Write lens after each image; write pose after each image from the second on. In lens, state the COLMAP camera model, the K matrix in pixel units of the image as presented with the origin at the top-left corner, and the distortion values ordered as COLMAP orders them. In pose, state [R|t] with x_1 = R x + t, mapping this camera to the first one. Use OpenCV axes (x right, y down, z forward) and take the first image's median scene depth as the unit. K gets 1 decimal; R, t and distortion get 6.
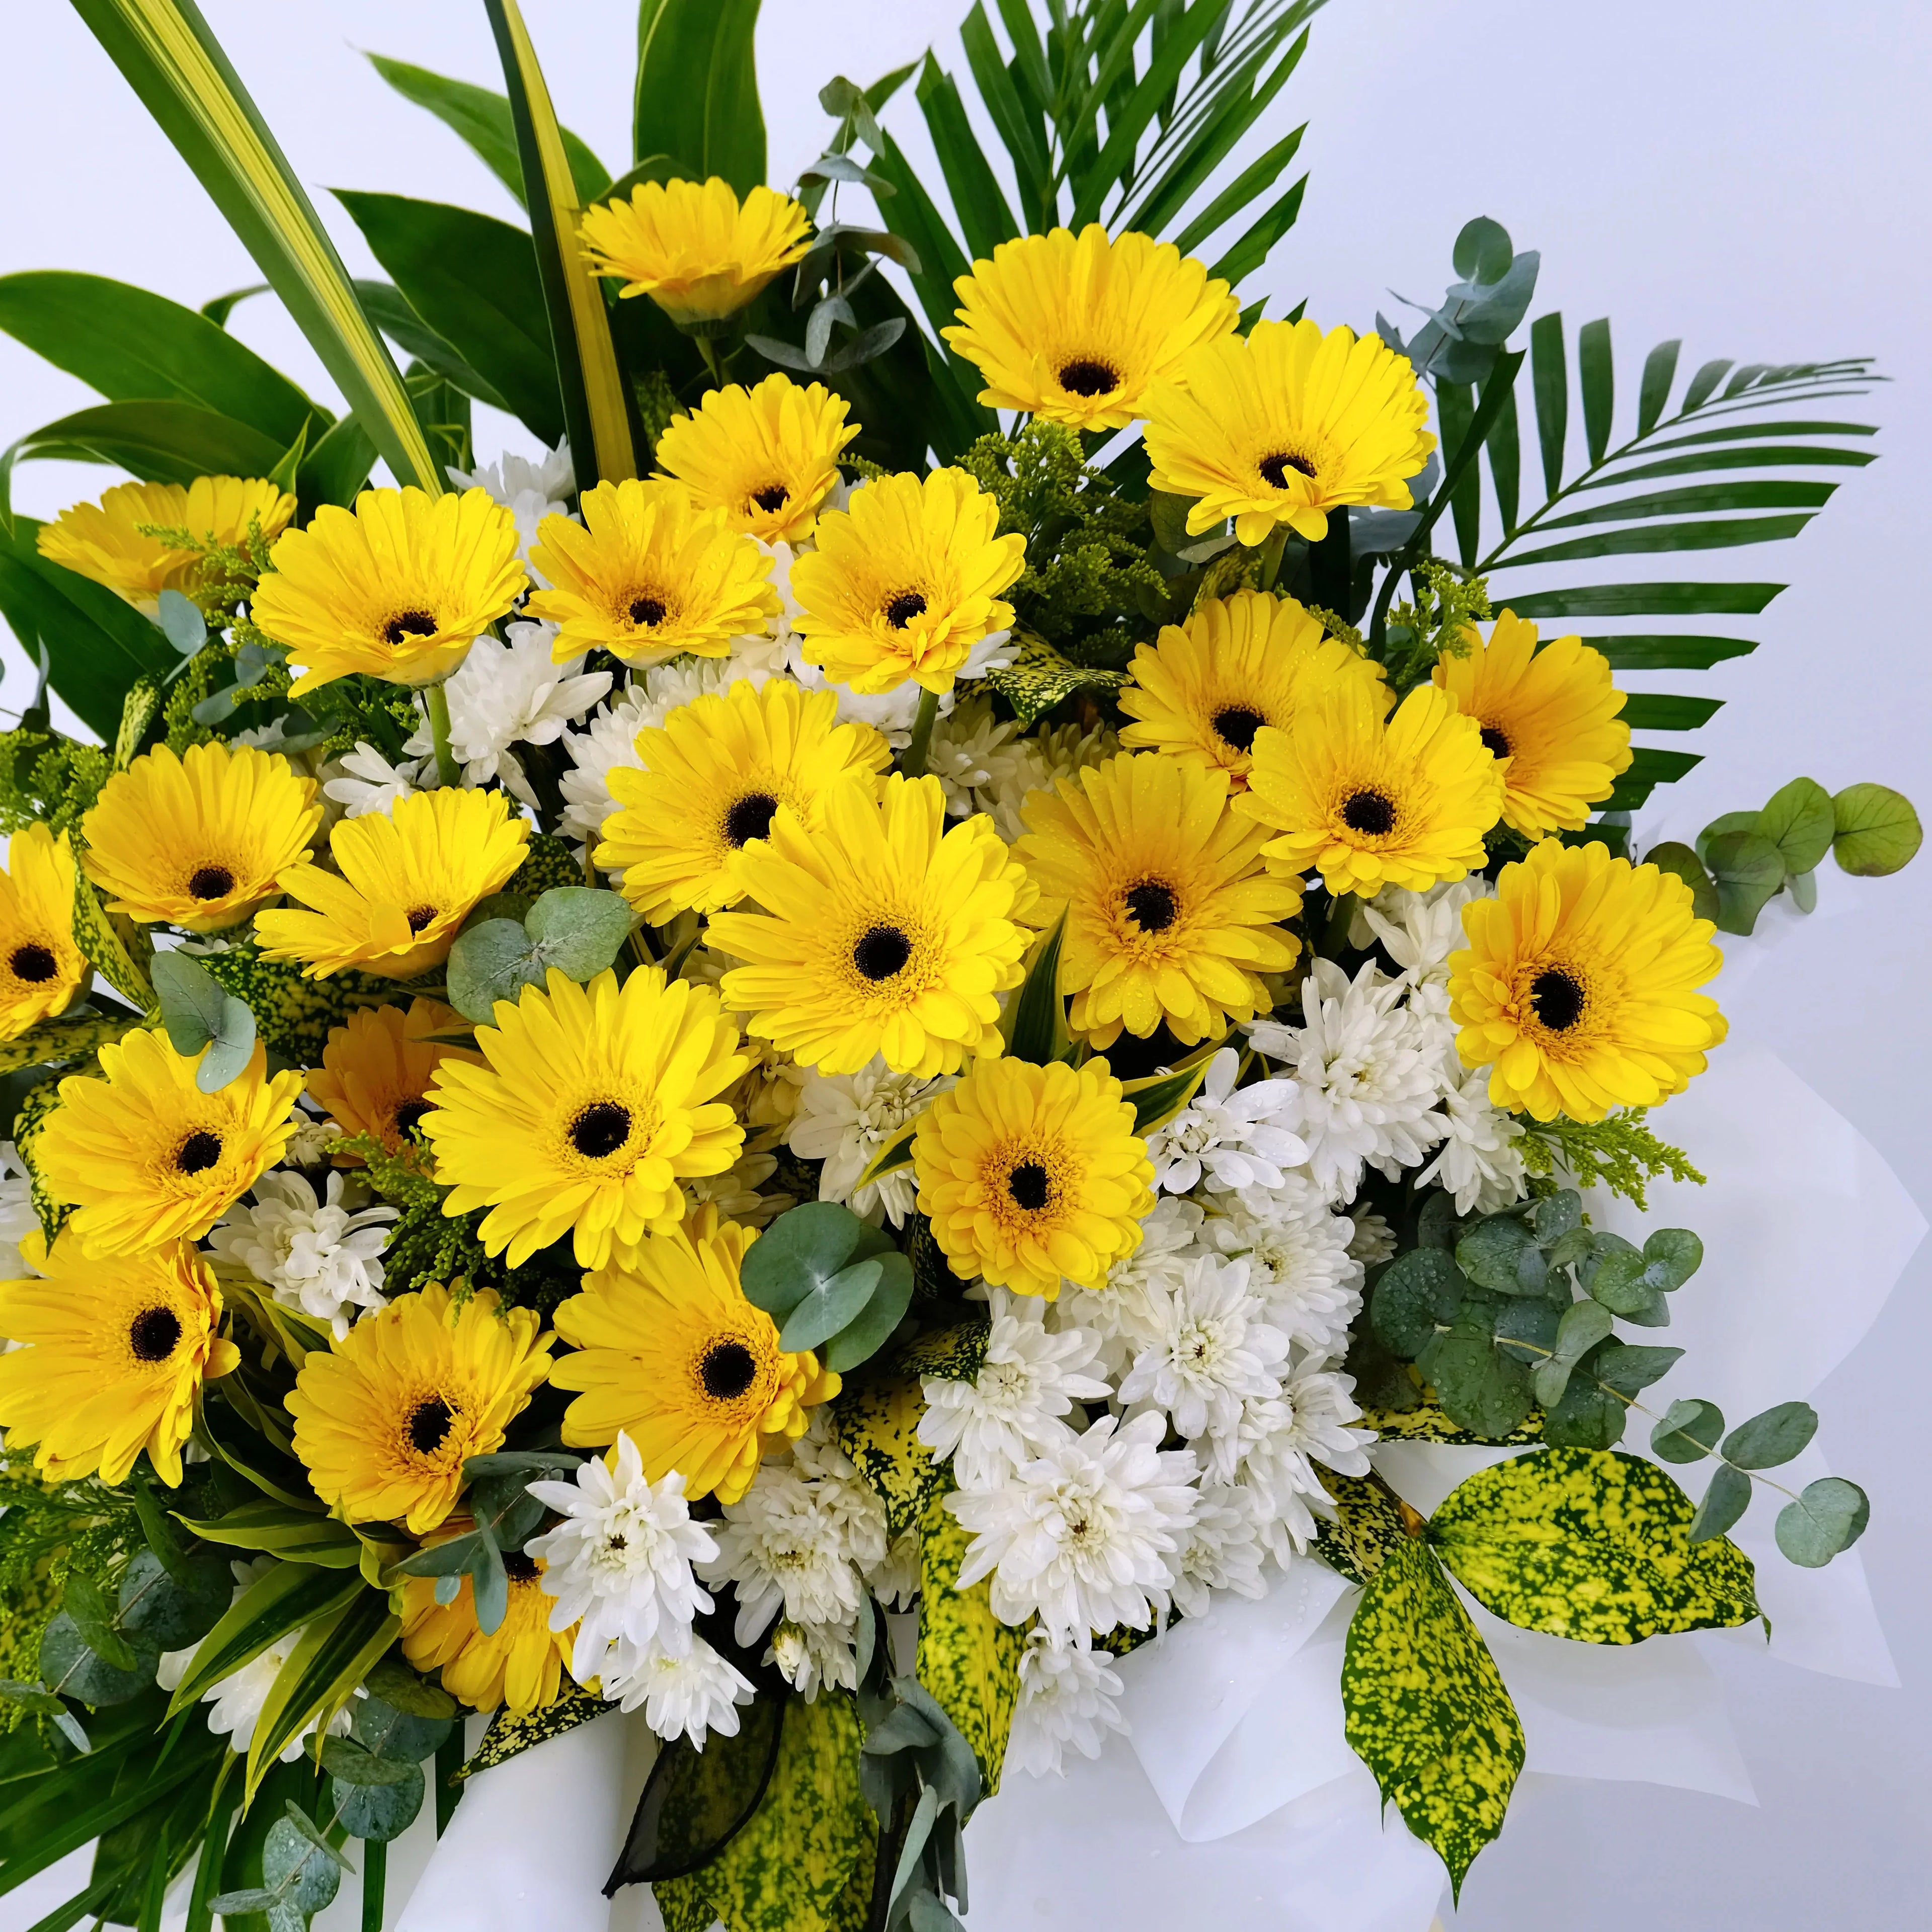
lens RADIAL K [[1775.2, 0, 970.1], [0, 1775.2, 889.1], [0, 0, 1]] dist [-0.001842, -0.007205]
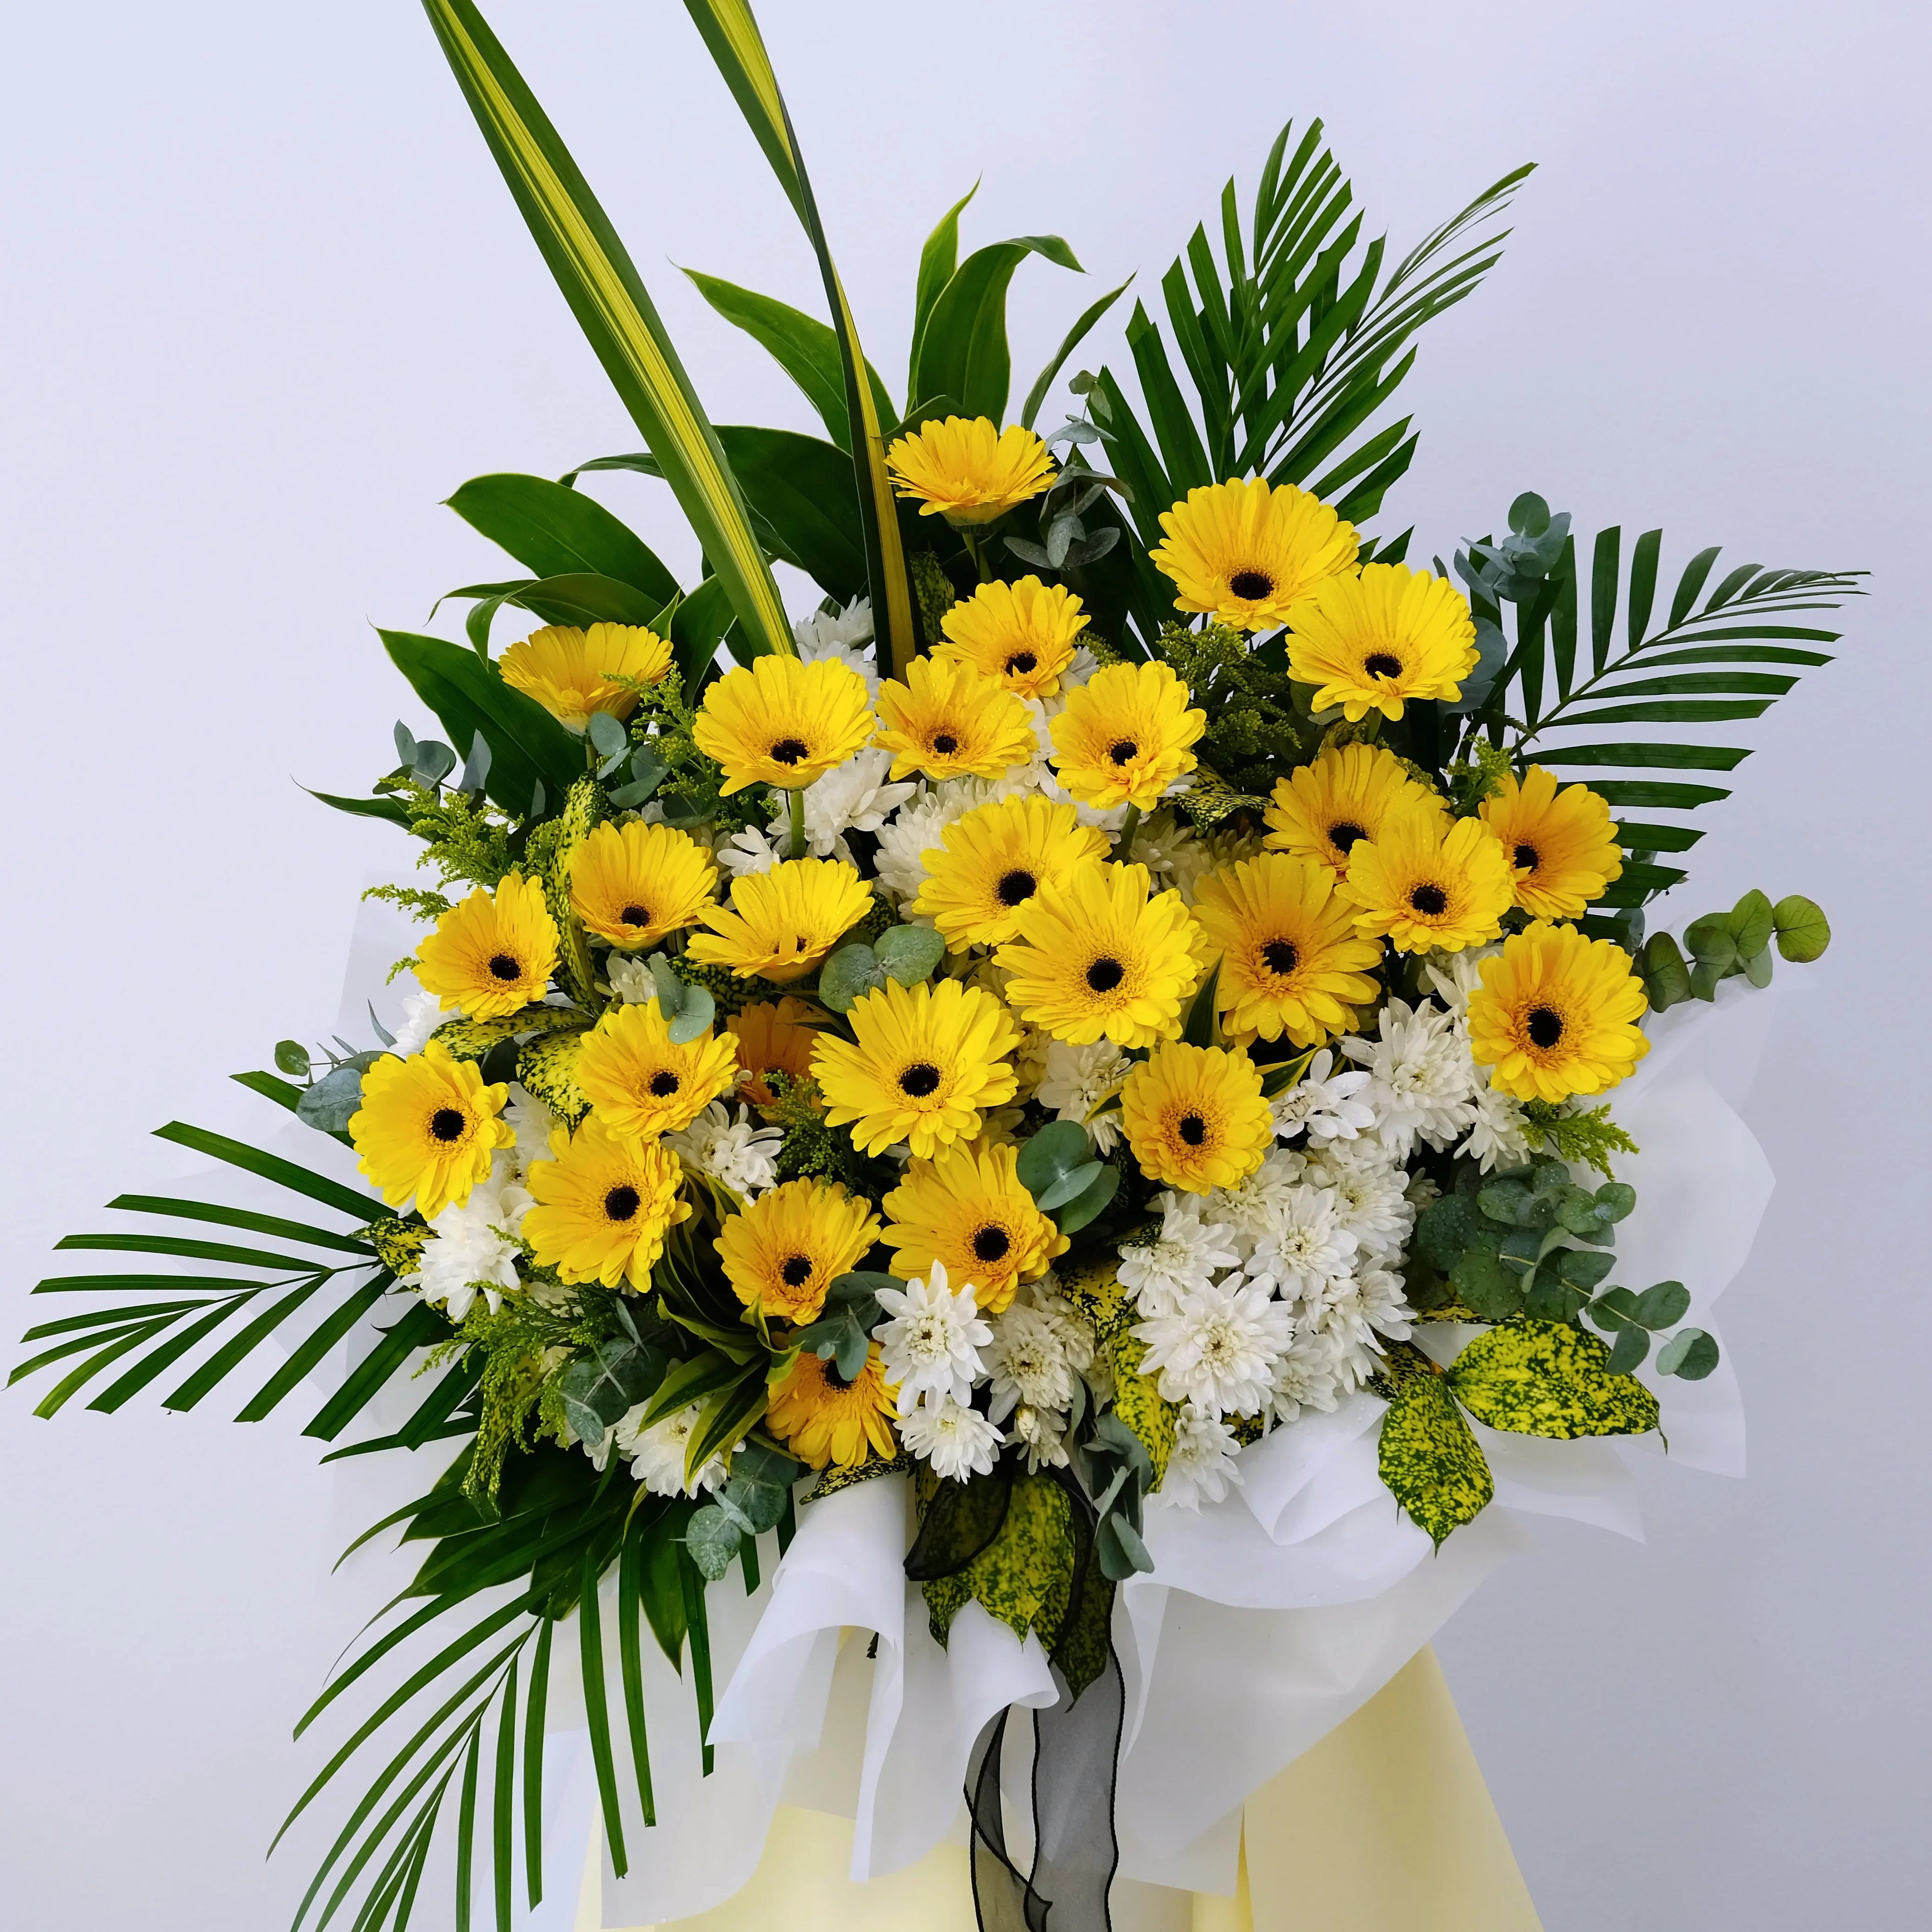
lens RADIAL K [[2839.0, 0, 967.2], [0, 2839.0, 959.7], [0, 0, 1]] dist [-0.014717, -0.143005]
pose [[0.998755, 0.040775, -0.028744, -0.095844], [-0.041586, 0.998736, -0.028227, 0.095008], [0.027557, 0.029387, 0.999188, -1.456079]]
